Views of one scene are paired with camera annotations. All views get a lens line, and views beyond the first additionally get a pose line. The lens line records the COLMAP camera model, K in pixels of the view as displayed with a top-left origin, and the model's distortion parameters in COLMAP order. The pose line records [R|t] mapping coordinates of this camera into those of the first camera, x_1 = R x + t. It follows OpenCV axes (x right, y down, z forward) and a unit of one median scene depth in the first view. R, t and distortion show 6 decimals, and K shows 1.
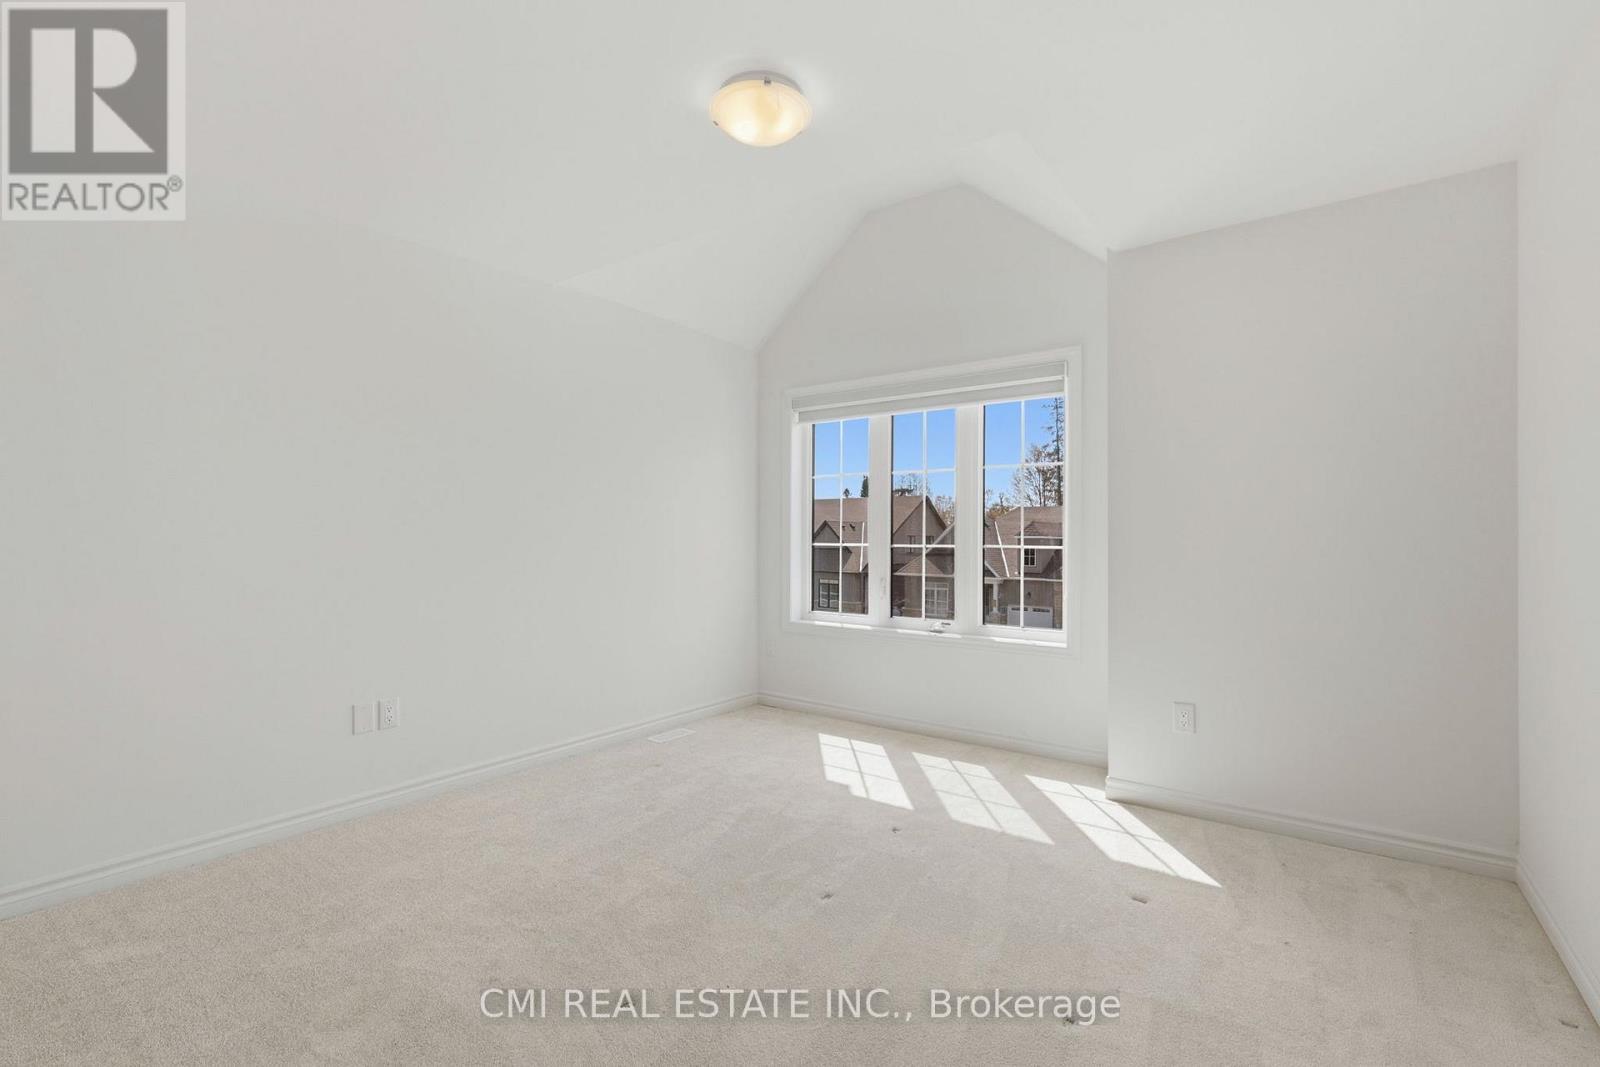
lens RADIAL K [[700.8, 0, 794.4], [0, 700.8, 532.6], [0, 0, 1]] dist [0.001210, 0.000308]
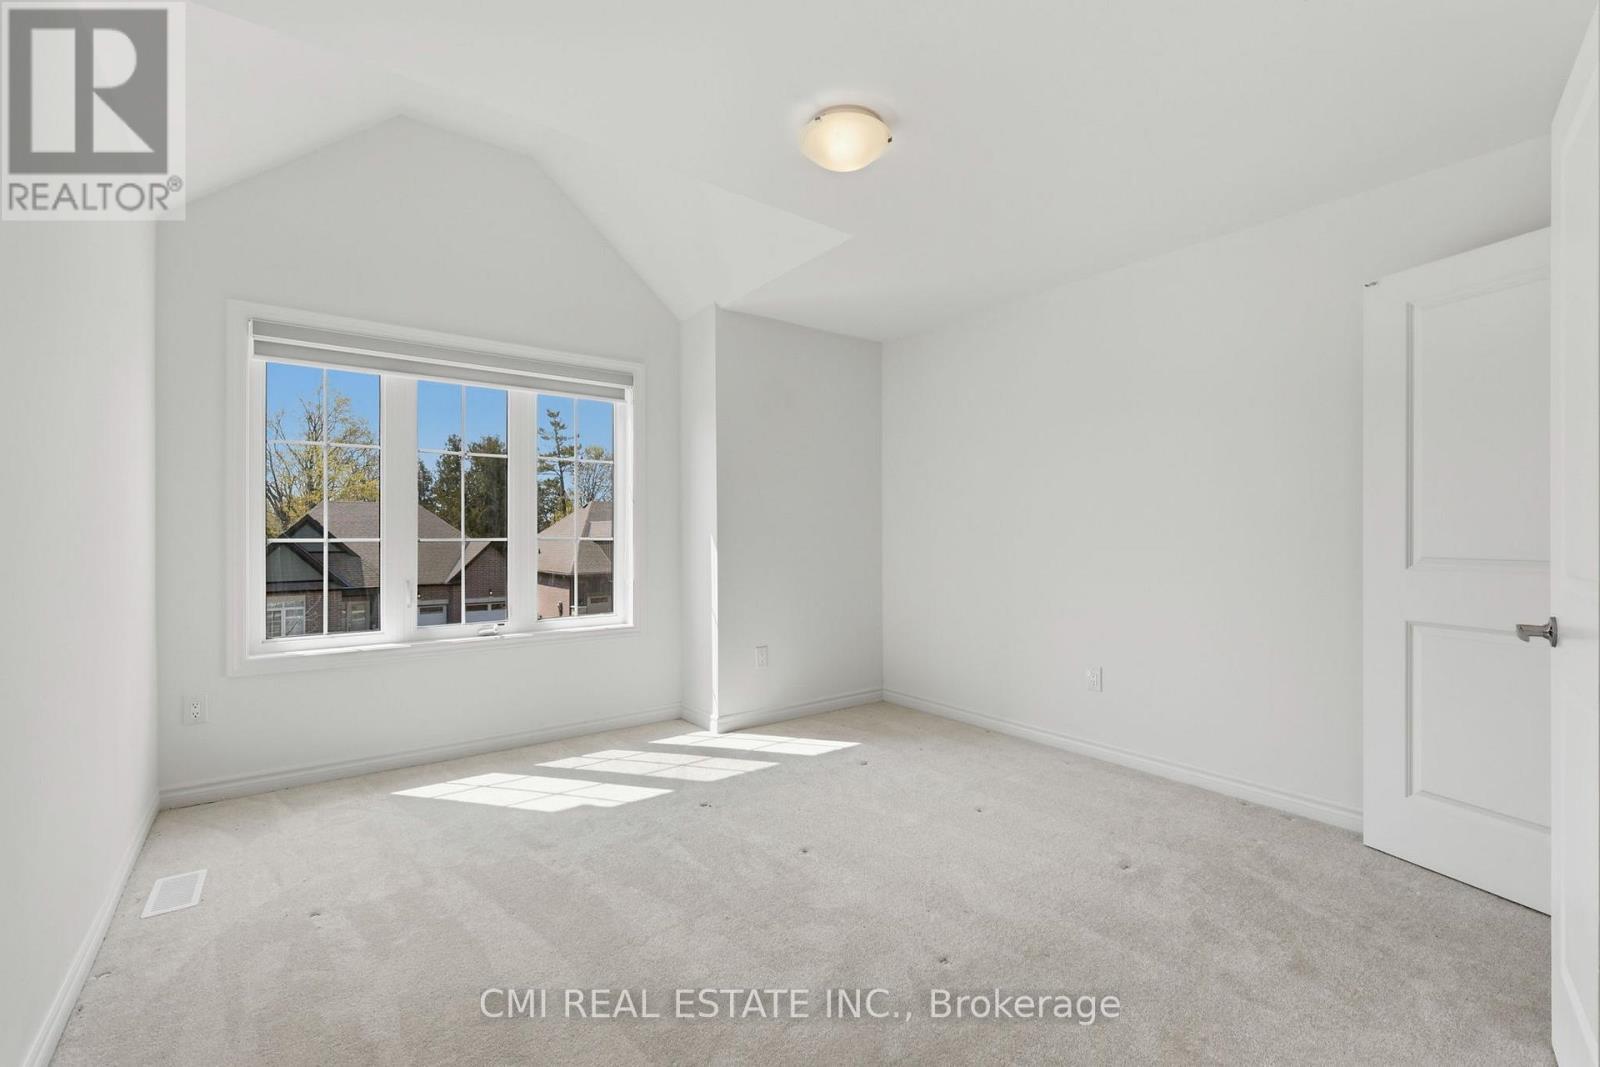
lens RADIAL K [[700.8, 0, 794.4], [0, 700.8, 532.6], [0, 0, 1]] dist [0.001210, 0.000308]
pose [[0.289430, -0.006975, 0.957174, -0.493781], [-0.007299, 0.999928, 0.009494, -0.001188], [-0.957171, -0.009734, 0.289358, 0.332487]]
